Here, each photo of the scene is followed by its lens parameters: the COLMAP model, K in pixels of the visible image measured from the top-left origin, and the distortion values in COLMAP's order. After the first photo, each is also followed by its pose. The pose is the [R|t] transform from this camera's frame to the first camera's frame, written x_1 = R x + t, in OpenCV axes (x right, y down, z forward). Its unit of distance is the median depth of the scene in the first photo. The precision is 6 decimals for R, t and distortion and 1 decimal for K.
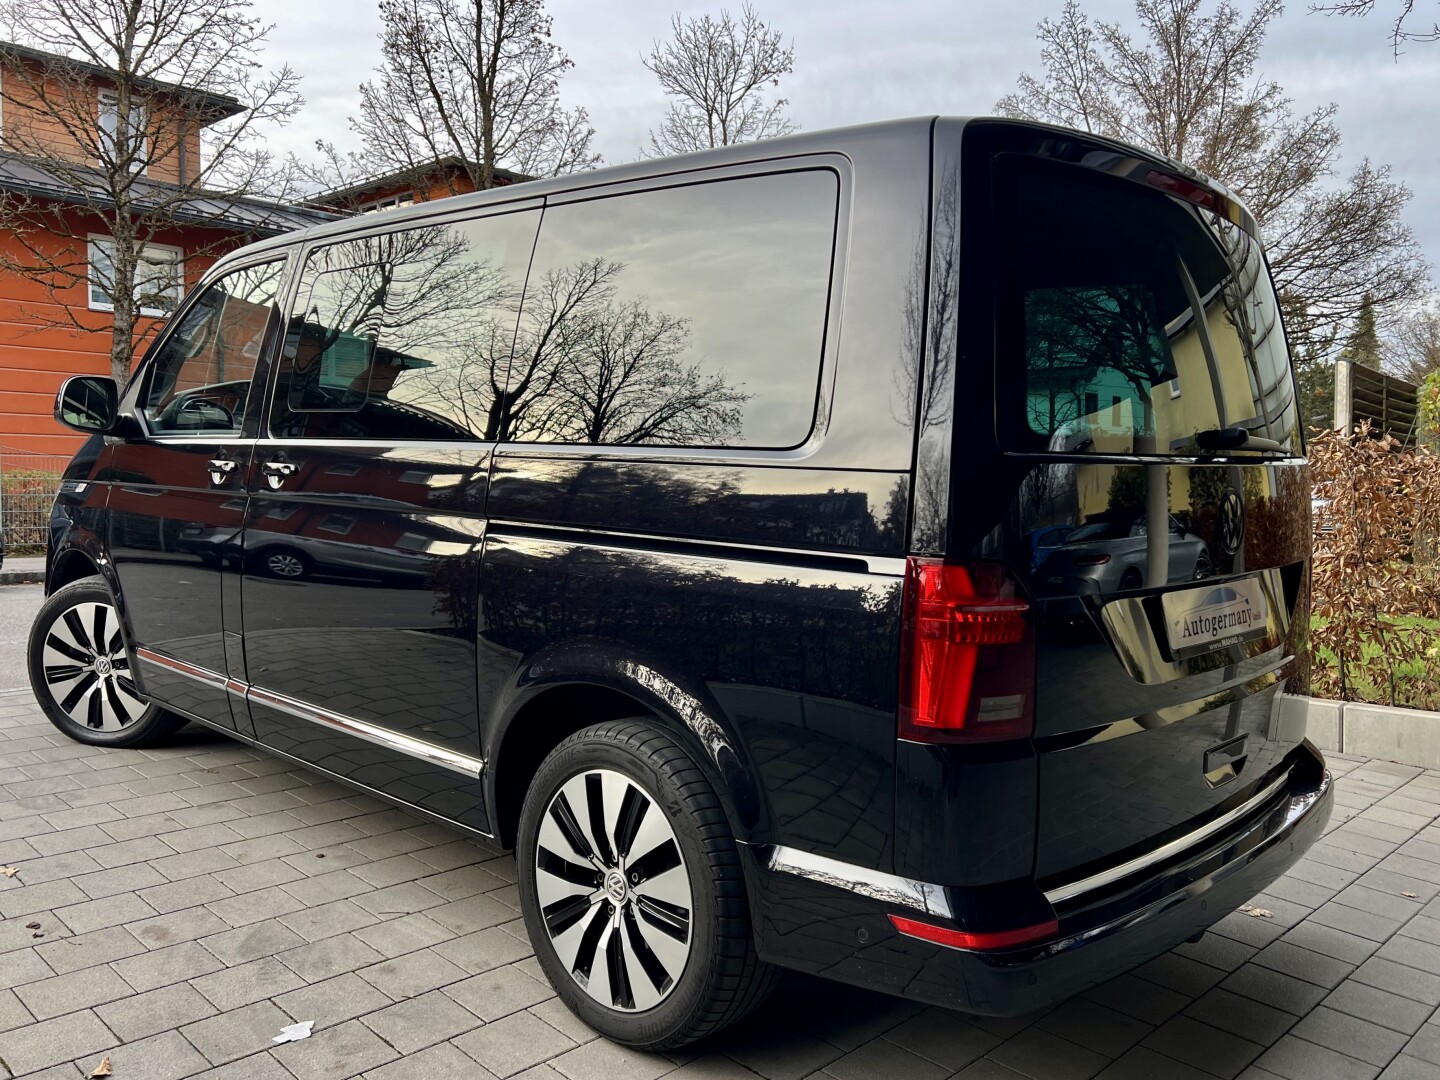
lens RADIAL K [[1183.9, 0, 755.2], [0, 1183.9, 535.5], [0, 0, 1]] dist [0.070984, -0.078420]
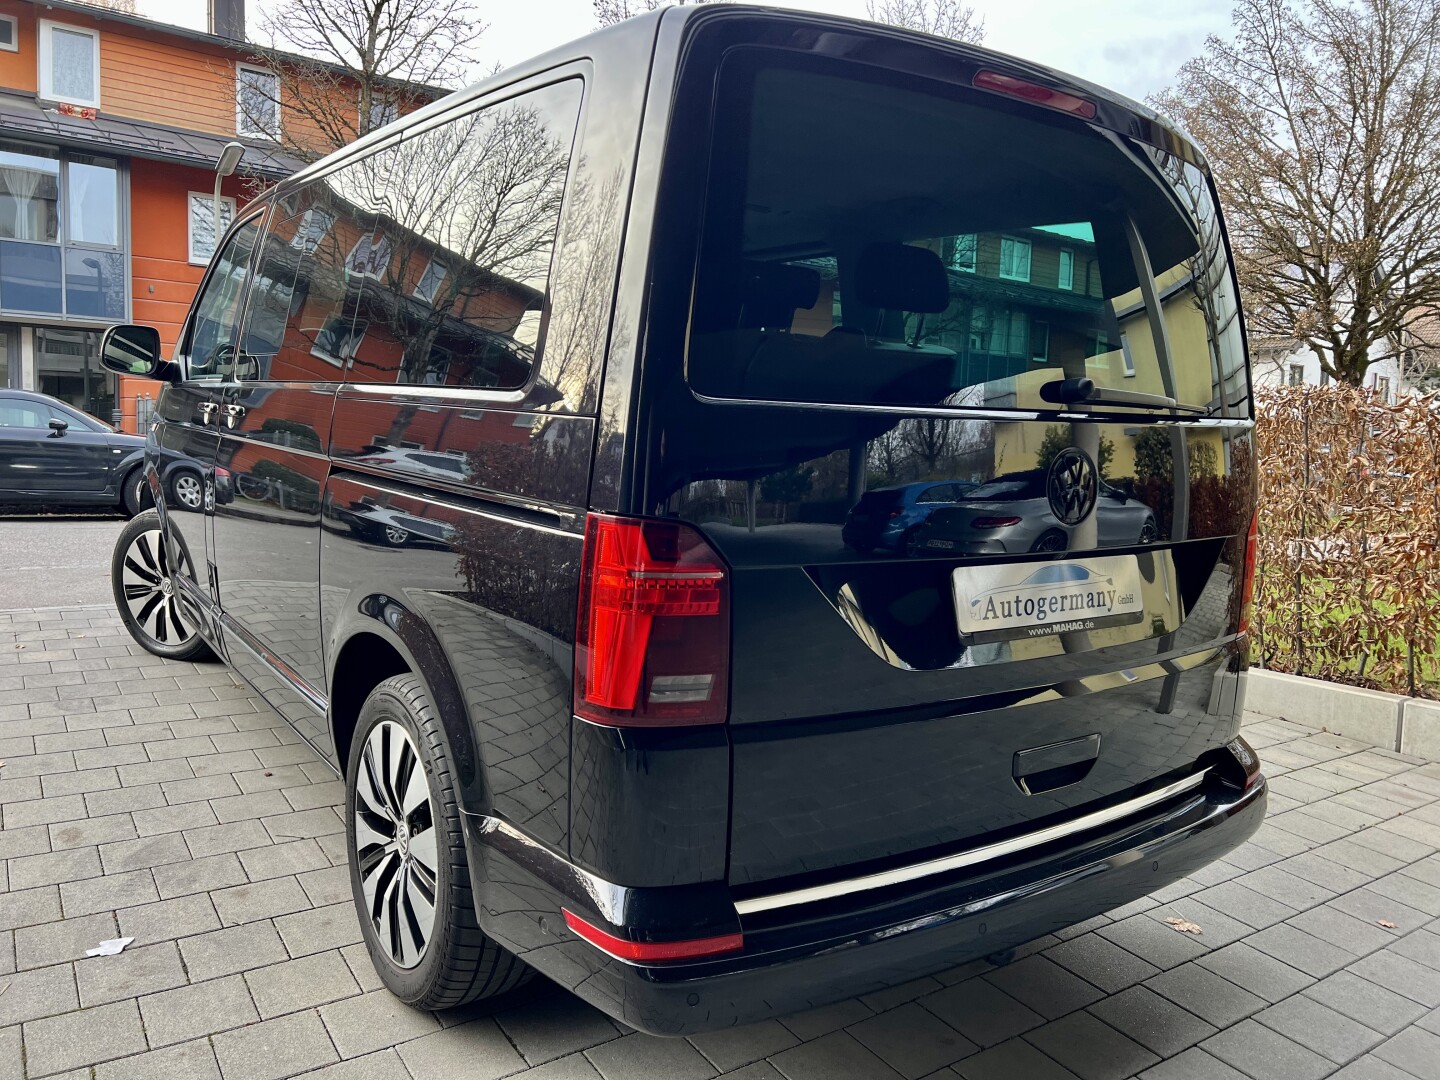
lens RADIAL K [[1085.8, 0, 729.2], [0, 1085.8, 538.1], [0, 0, 1]] dist [0.058861, -0.062911]
pose [[0.979072, 0.042783, -0.198964, 0.180857], [-0.034470, 0.998389, 0.045063, -0.001433], [0.200572, -0.037262, 0.978970, 0.105324]]
